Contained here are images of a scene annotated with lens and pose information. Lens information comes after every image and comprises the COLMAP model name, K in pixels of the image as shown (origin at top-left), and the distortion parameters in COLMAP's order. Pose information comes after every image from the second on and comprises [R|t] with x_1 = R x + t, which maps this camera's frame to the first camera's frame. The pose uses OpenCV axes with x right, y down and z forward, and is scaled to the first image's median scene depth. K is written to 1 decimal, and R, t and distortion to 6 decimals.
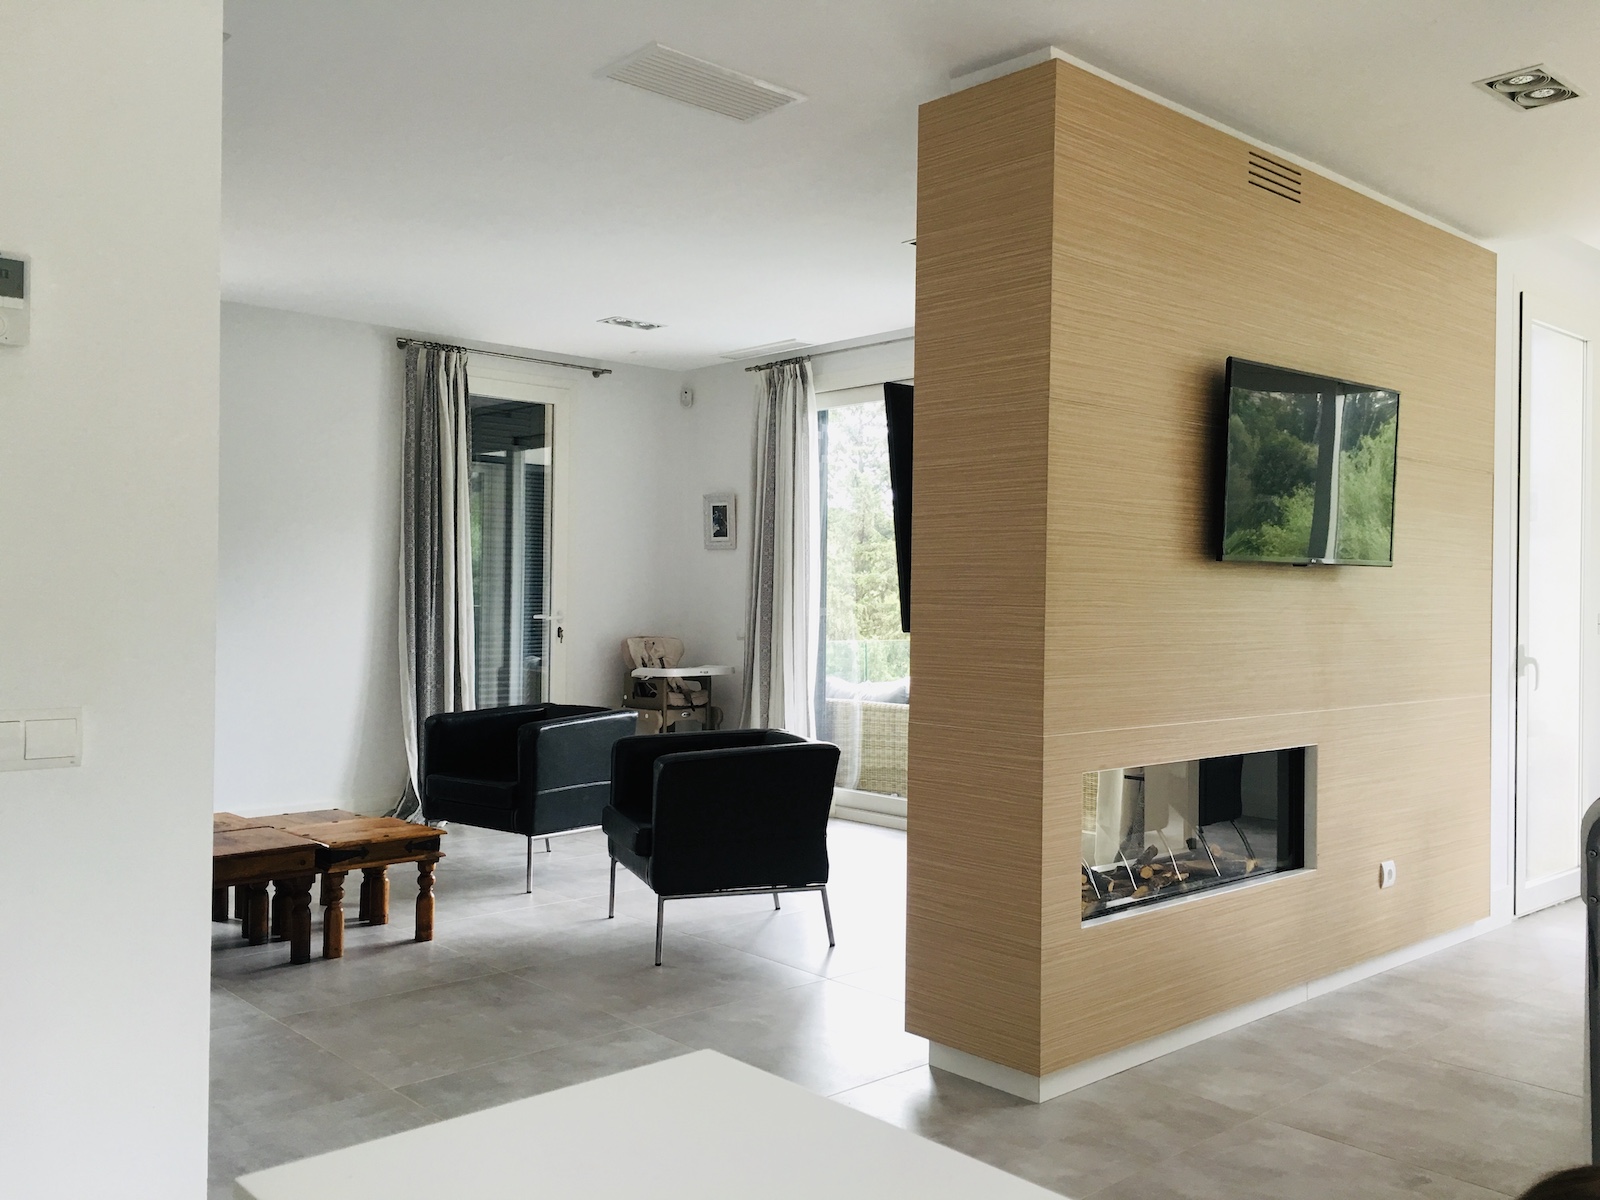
lens RADIAL K [[1374.9, 0, 786.7], [0, 1374.9, 599.5], [0, 0, 1]] dist [0.099513, -0.133067]
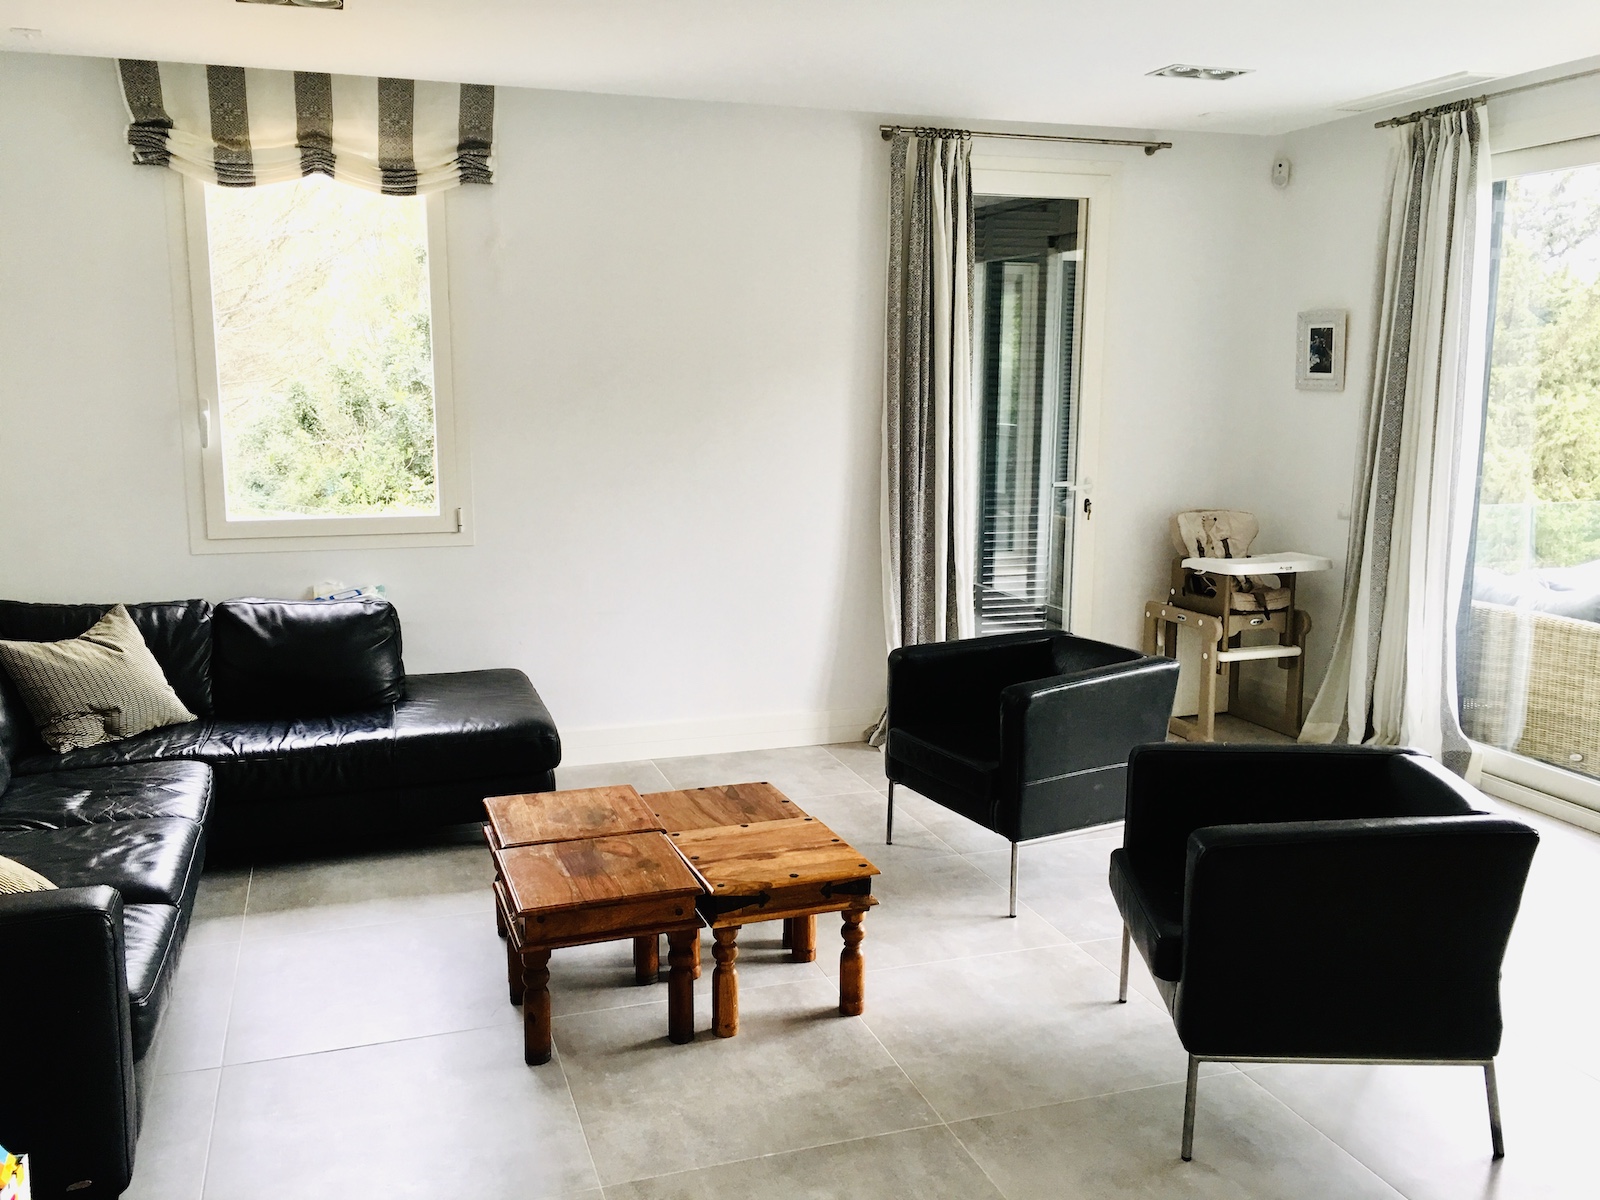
lens RADIAL K [[1374.9, 0, 786.7], [0, 1374.9, 599.5], [0, 0, 1]] dist [0.099513, -0.133067]
pose [[0.919257, 0.053486, -0.390007, -0.016105], [0.008515, 0.987793, 0.155539, -0.048597], [0.393565, -0.146301, 0.907580, 0.239886]]
